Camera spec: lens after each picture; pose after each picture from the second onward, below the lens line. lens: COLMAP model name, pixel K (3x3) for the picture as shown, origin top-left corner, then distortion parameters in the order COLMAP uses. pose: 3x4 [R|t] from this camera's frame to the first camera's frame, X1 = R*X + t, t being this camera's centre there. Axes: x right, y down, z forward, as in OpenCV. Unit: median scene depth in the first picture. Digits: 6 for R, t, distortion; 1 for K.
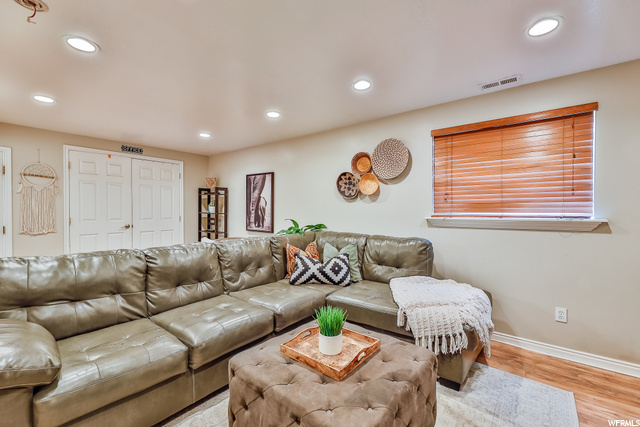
lens RADIAL K [[278.4, 0, 315.5], [0, 278.4, 211.5], [0, 0, 1]] dist [-0.011780, -0.000289]
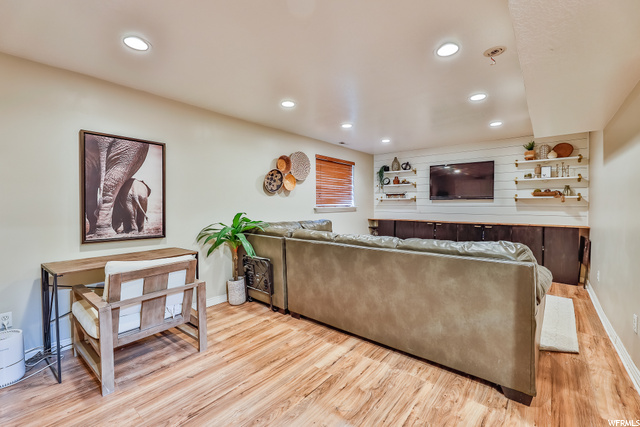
lens RADIAL K [[278.4, 0, 324.9], [0, 278.4, 214.1], [0, 0, 1]] dist [-0.011780, -0.000289]
pose [[-0.009033, -0.032118, 0.999443, -0.792968], [0.011506, 0.999415, 0.032221, 0.005964], [-0.999893, 0.011791, -0.008658, 0.616988]]
